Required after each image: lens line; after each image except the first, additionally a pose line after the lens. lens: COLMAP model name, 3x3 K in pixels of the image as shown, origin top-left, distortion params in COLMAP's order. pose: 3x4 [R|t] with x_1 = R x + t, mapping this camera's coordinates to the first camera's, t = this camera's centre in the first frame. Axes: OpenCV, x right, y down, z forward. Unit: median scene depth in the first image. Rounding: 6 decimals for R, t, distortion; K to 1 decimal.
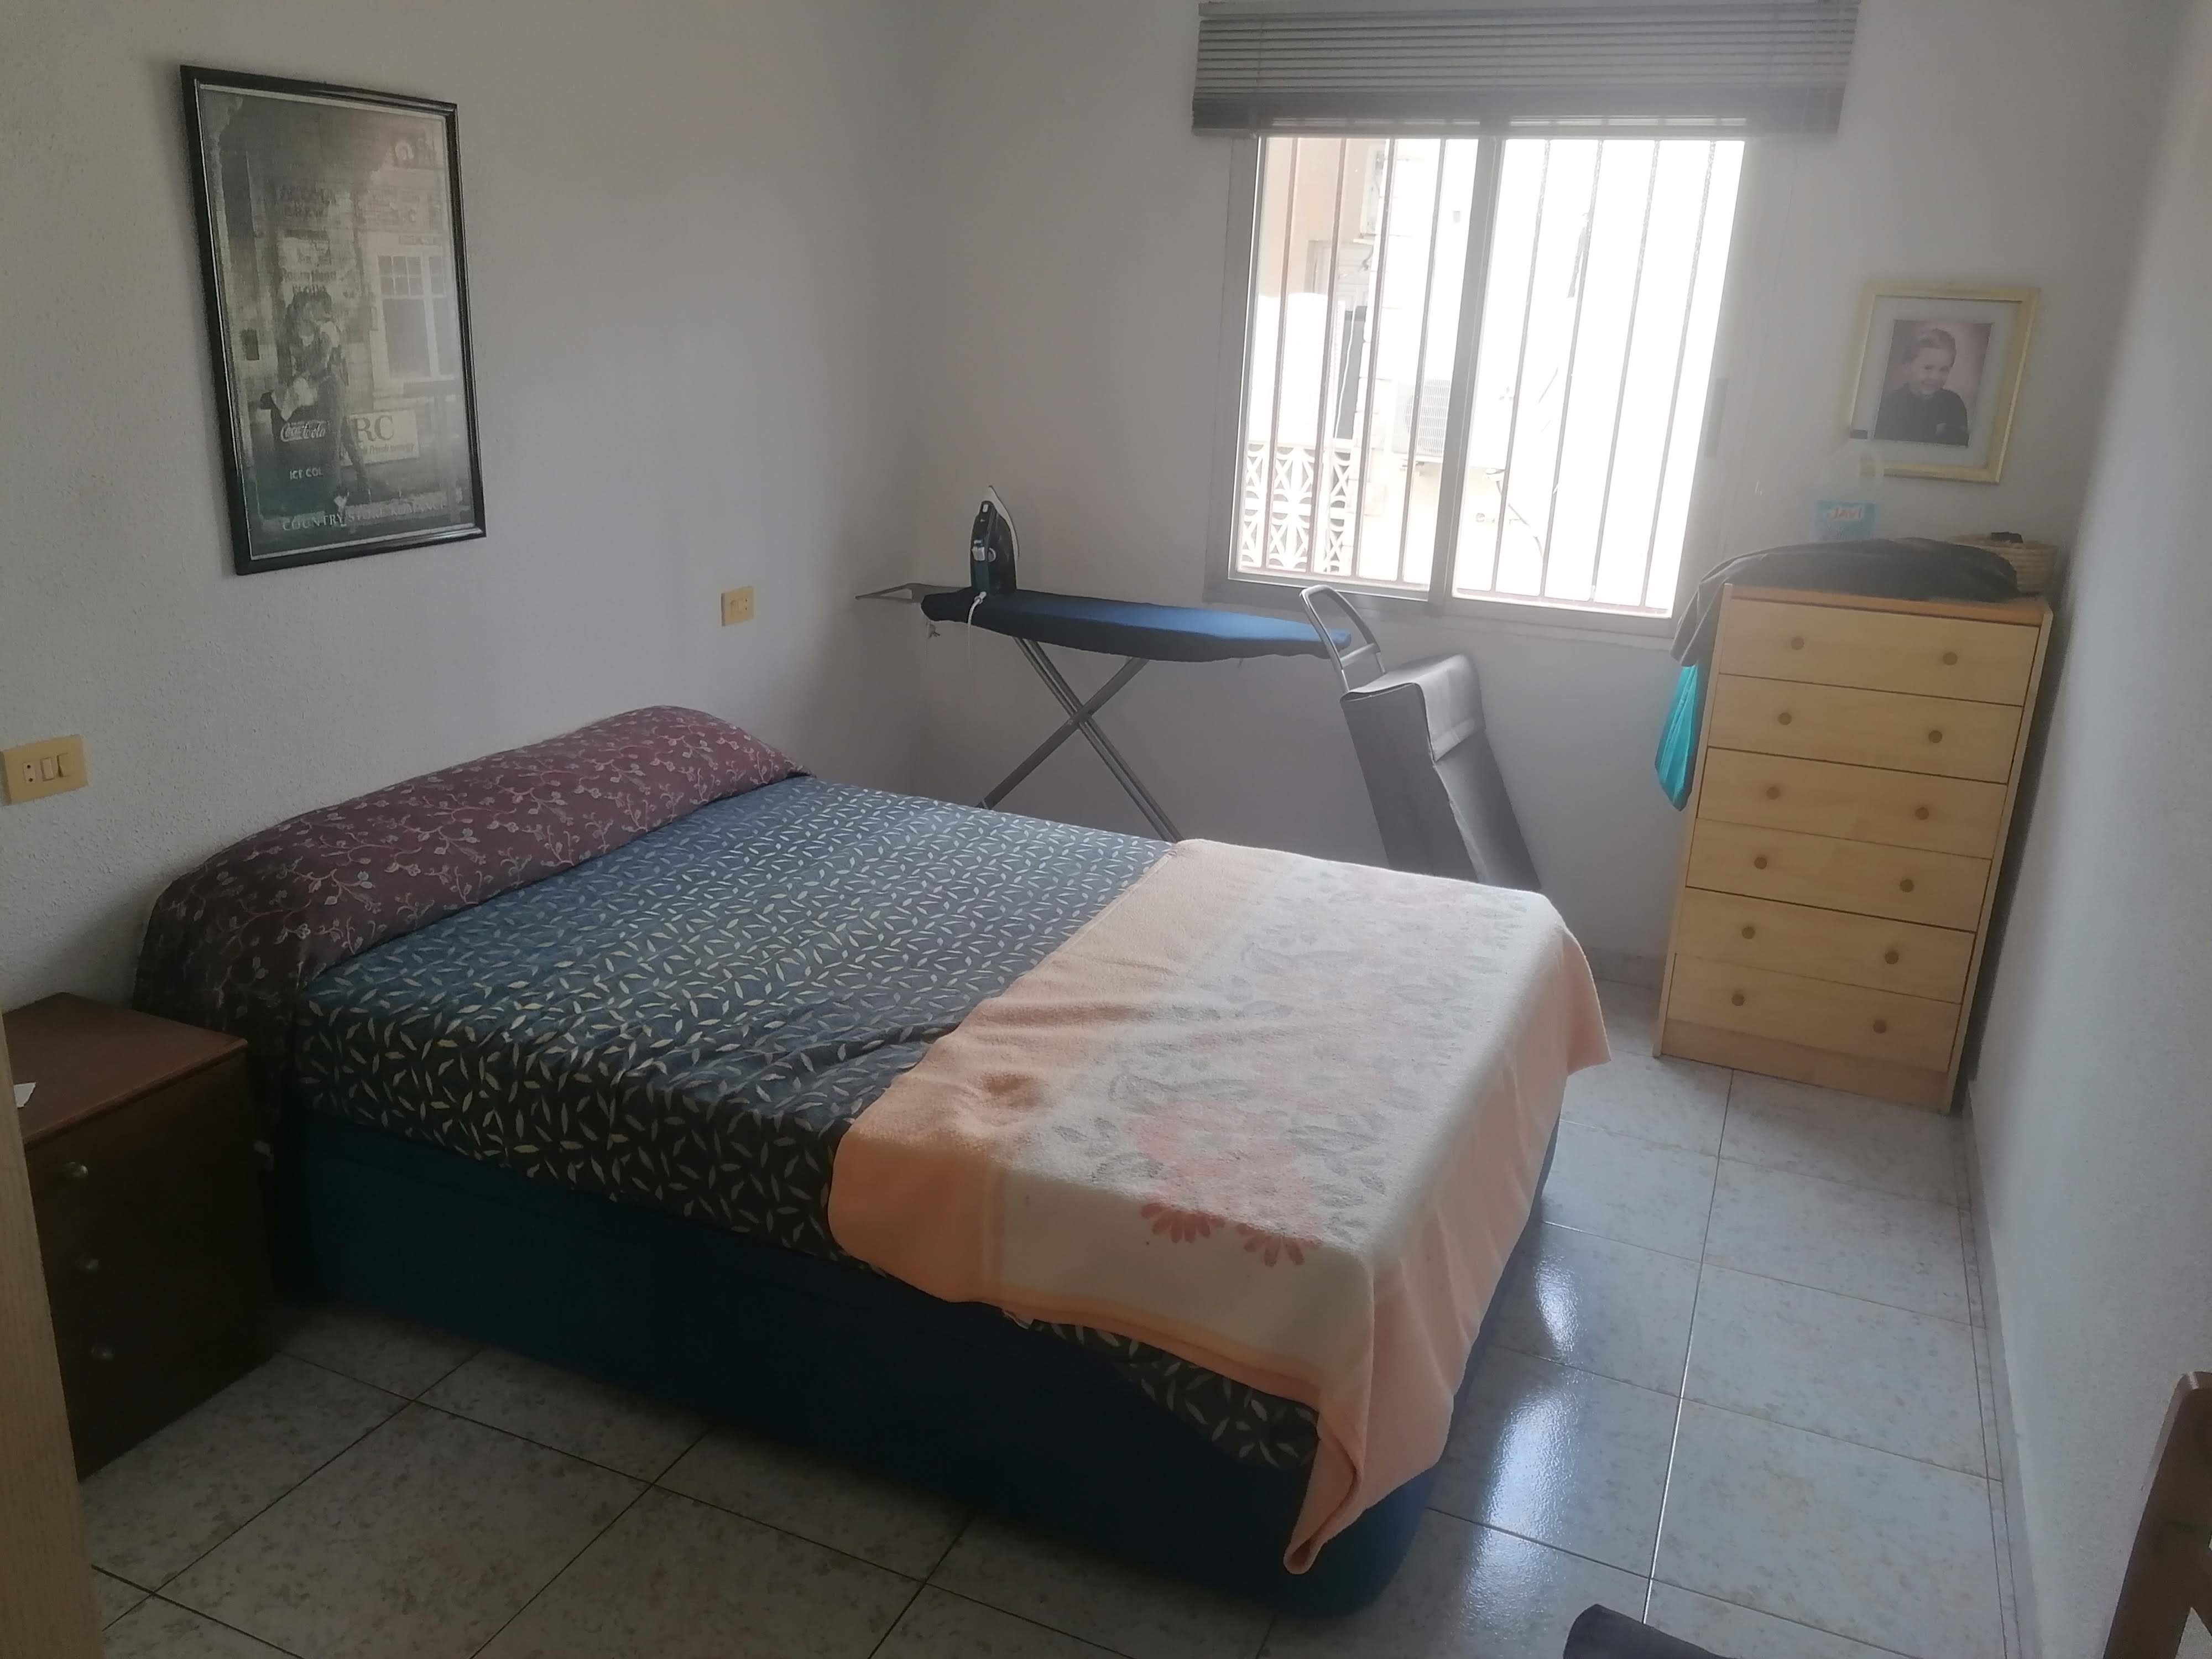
lens RADIAL K [[1660.0, 0, 1140.1], [0, 1660.0, 802.8], [0, 0, 1]] dist [0.073398, -0.072949]
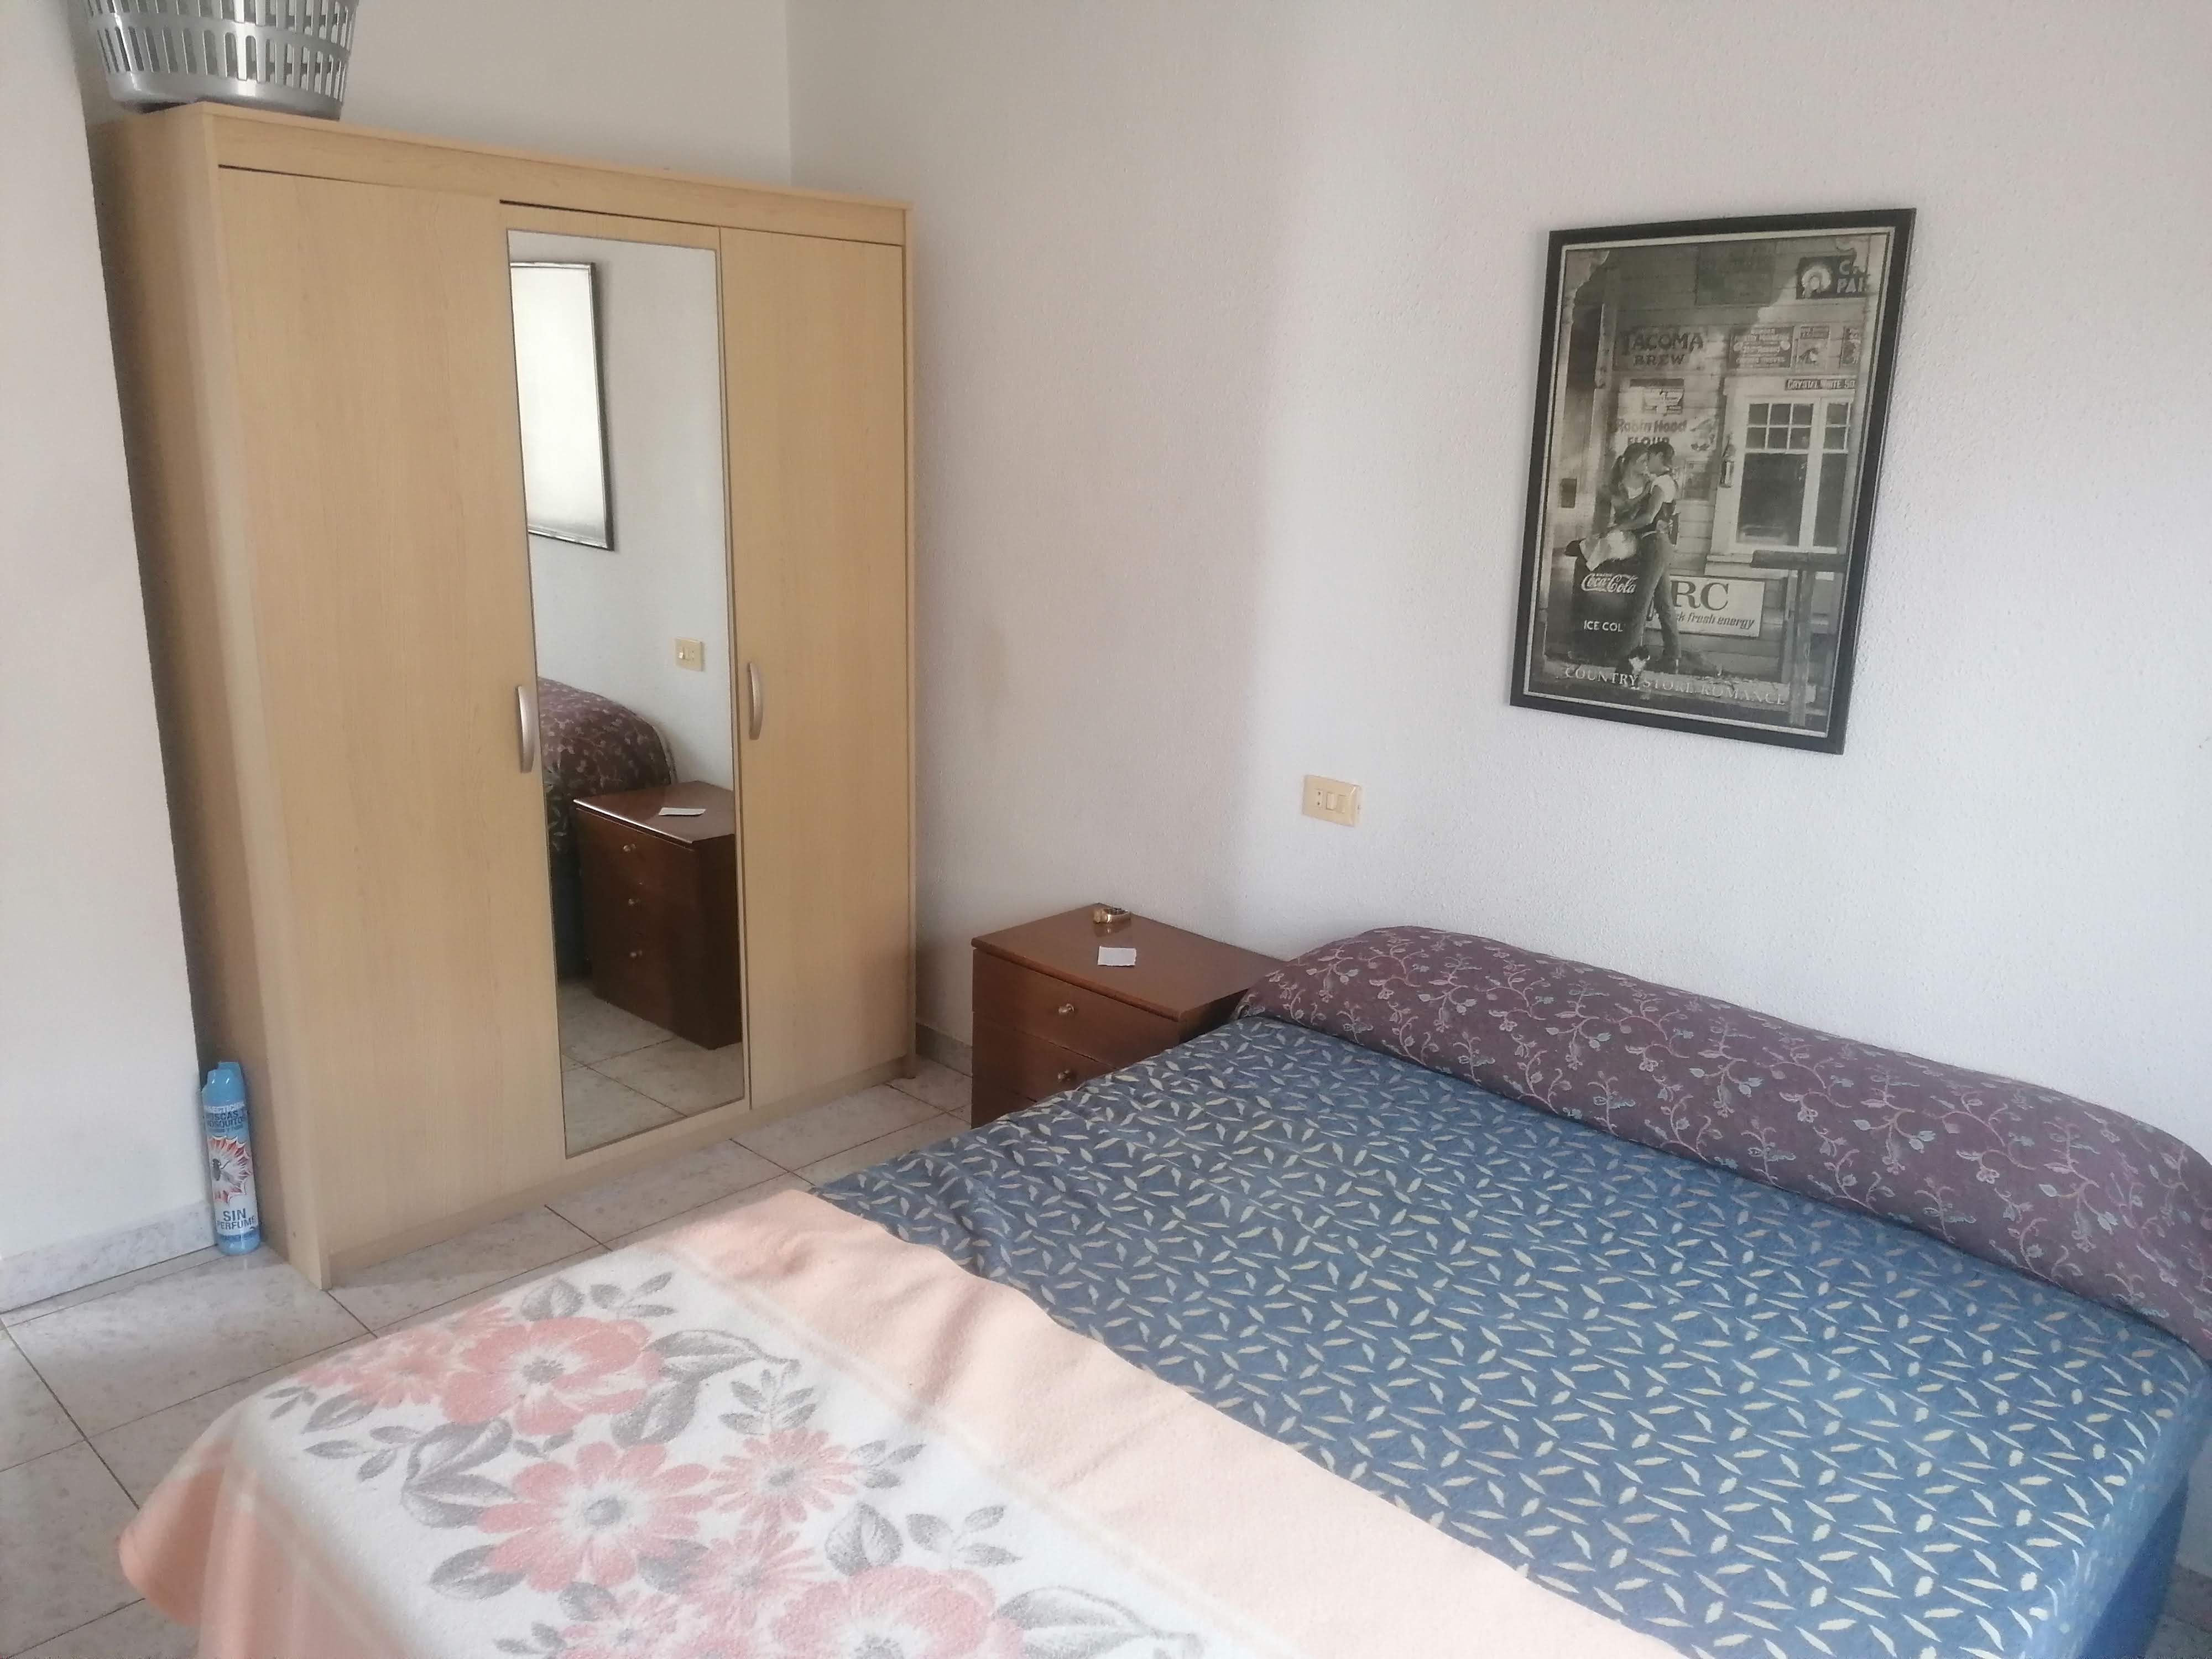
lens RADIAL K [[1660.0, 0, 1138.4], [0, 1660.0, 842.2], [0, 0, 1]] dist [0.073398, -0.072949]
pose [[-0.355054, 0.188857, -0.915571, 0.512187], [-0.315565, 0.897684, 0.307542, -0.298206], [0.879974, 0.398117, -0.259130, 1.072495]]
